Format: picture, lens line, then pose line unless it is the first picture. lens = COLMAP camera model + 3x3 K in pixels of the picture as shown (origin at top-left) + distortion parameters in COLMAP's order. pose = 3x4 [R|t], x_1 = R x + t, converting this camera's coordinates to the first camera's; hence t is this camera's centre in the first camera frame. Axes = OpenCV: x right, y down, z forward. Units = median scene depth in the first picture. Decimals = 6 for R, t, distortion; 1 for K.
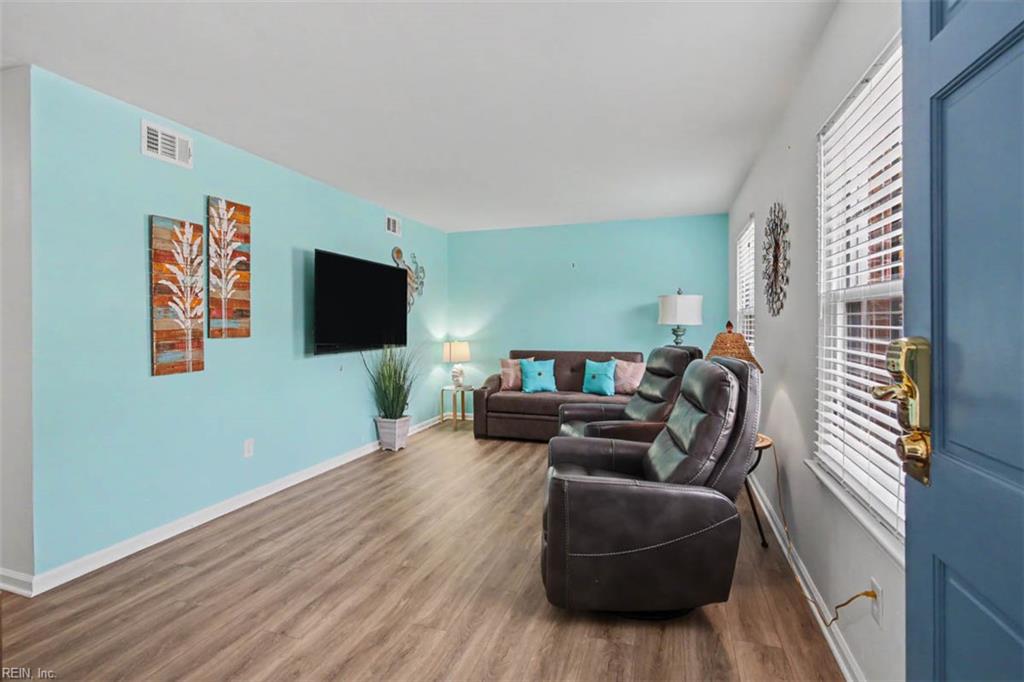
lens RADIAL K [[466.6, 0, 512.0], [0, 466.6, 341.0], [0, 0, 1]] dist [-0.002297, -0.000096]
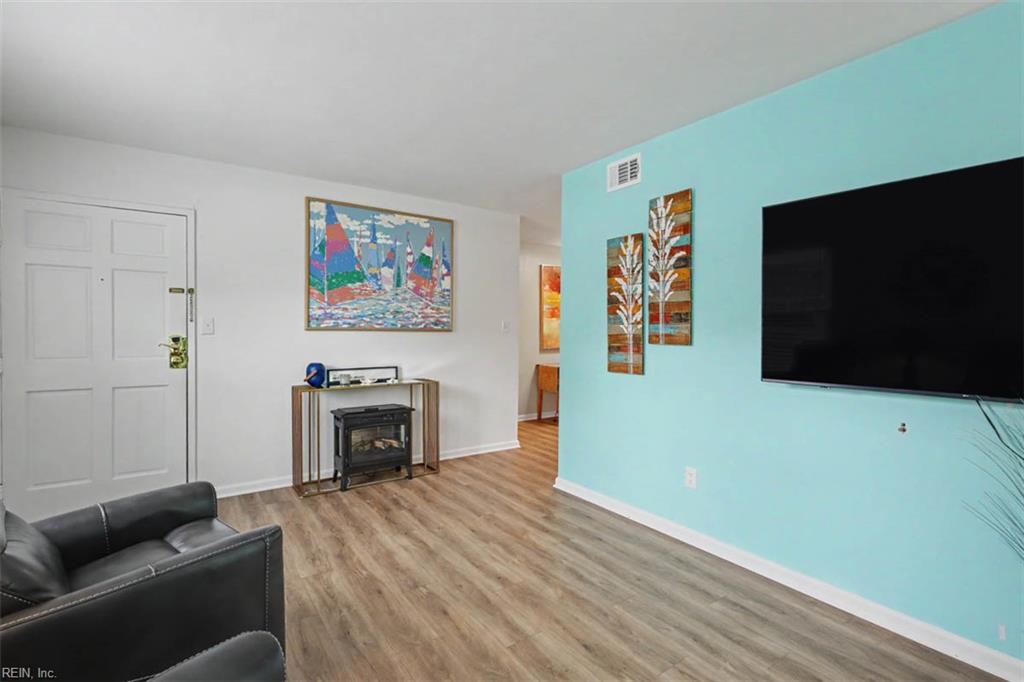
lens RADIAL K [[466.6, 0, 512.0], [0, 466.6, 341.0], [0, 0, 1]] dist [-0.002297, -0.000096]
pose [[-0.581197, 0.021854, -0.813469, 0.343560], [-0.033302, 0.998163, 0.050610, -0.054494], [0.813081, 0.056505, -0.579402, 1.394316]]
